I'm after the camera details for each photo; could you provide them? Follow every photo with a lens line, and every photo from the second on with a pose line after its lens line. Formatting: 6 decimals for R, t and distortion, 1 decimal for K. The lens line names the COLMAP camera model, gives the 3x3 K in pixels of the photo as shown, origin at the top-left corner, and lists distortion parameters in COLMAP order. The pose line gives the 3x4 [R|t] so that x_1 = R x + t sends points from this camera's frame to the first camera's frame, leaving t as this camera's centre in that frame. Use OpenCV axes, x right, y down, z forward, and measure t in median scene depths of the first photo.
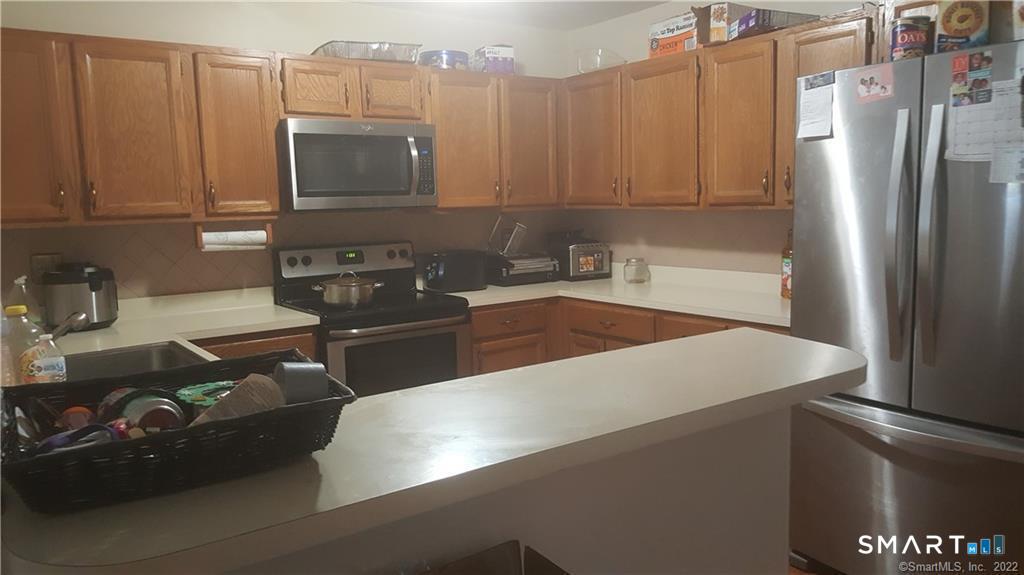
lens RADIAL K [[755.4, 0, 520.5], [0, 755.4, 291.9], [0, 0, 1]] dist [0.134996, -0.301451]
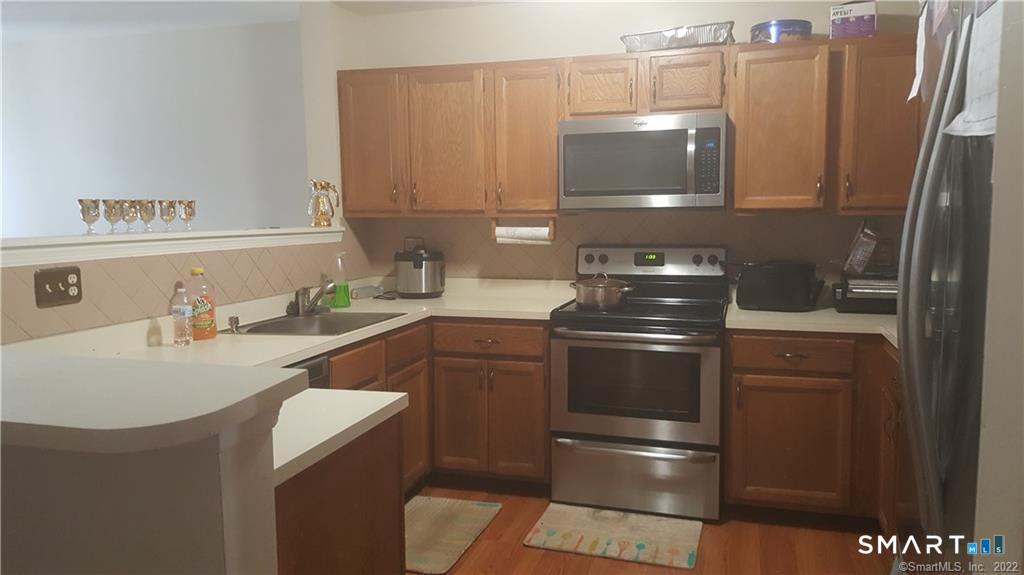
lens RADIAL K [[755.4, 0, 520.5], [0, 755.4, 291.9], [0, 0, 1]] dist [0.134996, -0.301451]
pose [[0.598562, 0.111474, -0.793282, 0.496413], [-0.104589, 0.992669, 0.060575, -0.050484], [0.794219, 0.046711, 0.605833, 0.327448]]
